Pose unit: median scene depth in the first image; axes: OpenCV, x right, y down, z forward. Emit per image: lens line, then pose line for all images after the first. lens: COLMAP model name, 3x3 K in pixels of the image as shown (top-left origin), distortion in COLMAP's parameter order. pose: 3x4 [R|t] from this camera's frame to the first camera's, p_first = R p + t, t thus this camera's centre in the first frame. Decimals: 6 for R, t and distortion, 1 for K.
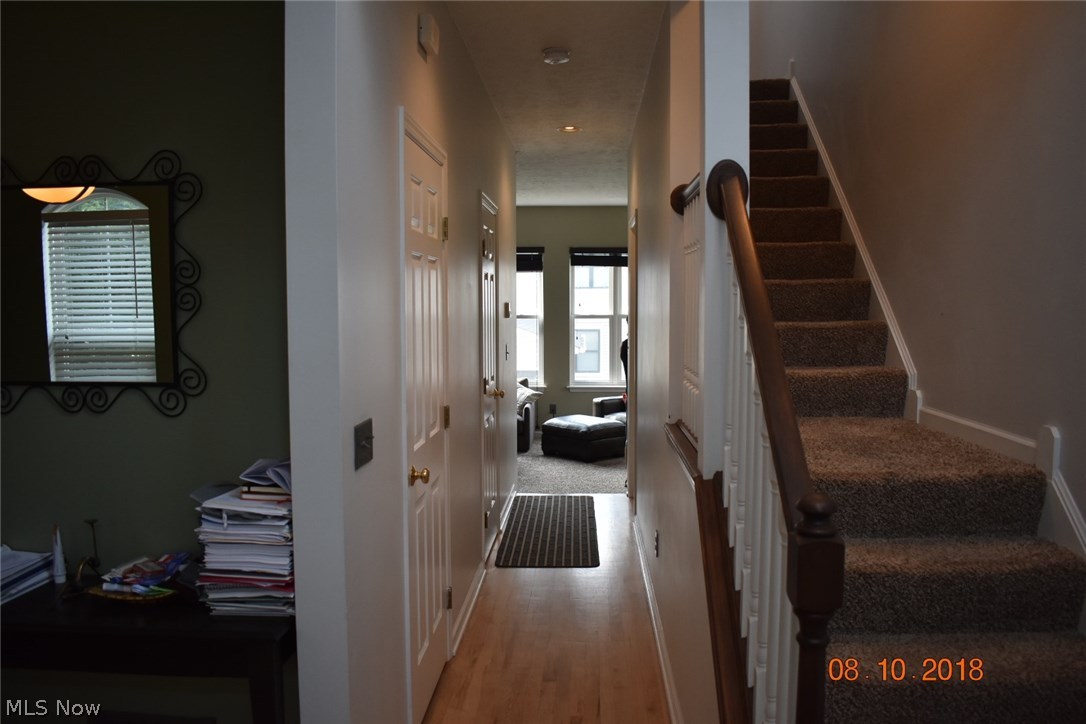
lens RADIAL K [[862.2, 0, 541.4], [0, 862.2, 362.0], [0, 0, 1]] dist [-0.090010, 0.013599]
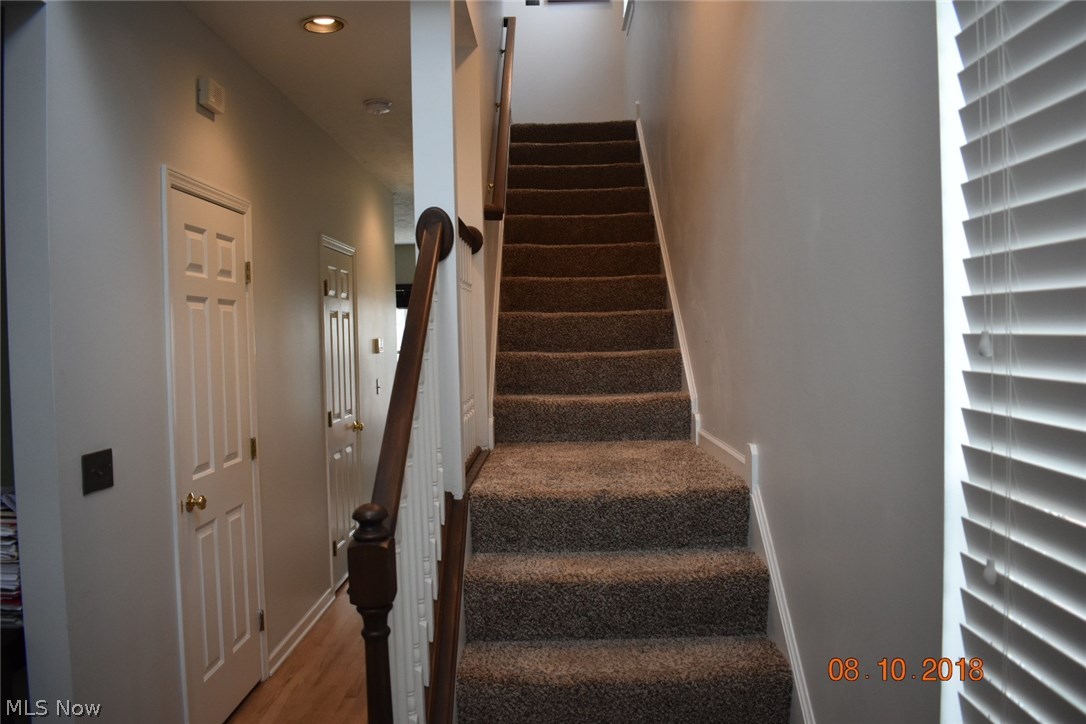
lens RADIAL K [[862.2, 0, 543.4], [0, 862.2, 361.5], [0, 0, 1]] dist [-0.090010, 0.013599]
pose [[0.999171, -0.020616, 0.035108, 0.326902], [0.021992, 0.998986, -0.039279, 0.008971], [-0.034263, 0.040018, 0.998611, -0.104580]]
